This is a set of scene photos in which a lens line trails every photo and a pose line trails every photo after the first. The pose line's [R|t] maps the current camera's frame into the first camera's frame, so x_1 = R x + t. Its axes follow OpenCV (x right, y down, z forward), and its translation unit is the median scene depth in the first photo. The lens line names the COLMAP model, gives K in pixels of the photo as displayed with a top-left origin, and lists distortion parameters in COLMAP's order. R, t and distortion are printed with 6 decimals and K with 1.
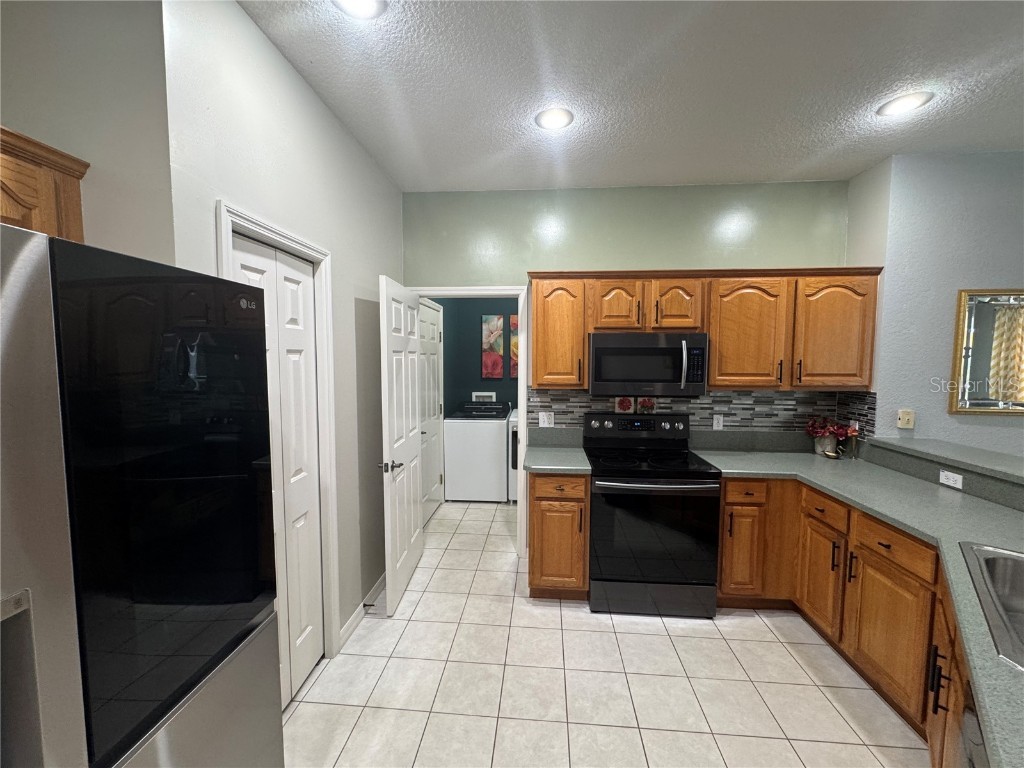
lens RADIAL K [[409.4, 0, 512.0], [0, 409.4, 384.0], [0, 0, 1]] dist [-0.002052, 0.000574]
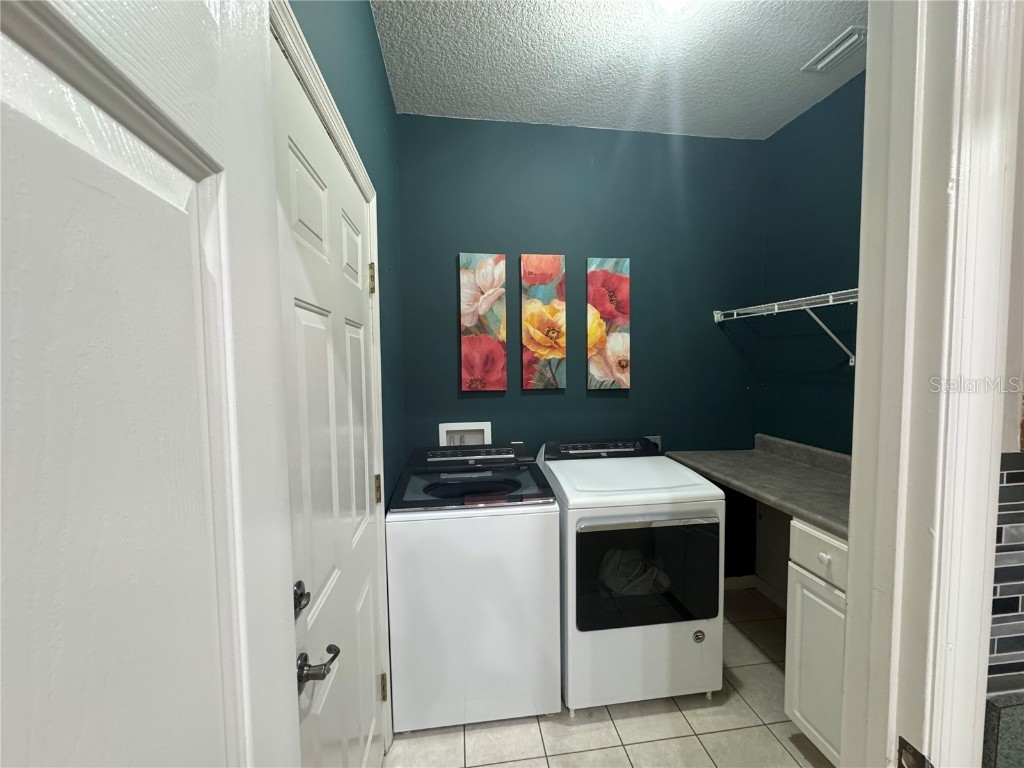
lens RADIAL K [[409.4, 0, 512.0], [0, 409.4, 384.0], [0, 0, 1]] dist [-0.002052, 0.000574]
pose [[0.975999, -0.024751, 0.216366, -0.116826], [0.027790, 0.999553, -0.011011, -0.017003], [-0.215997, 0.016759, 0.976250, 0.550441]]
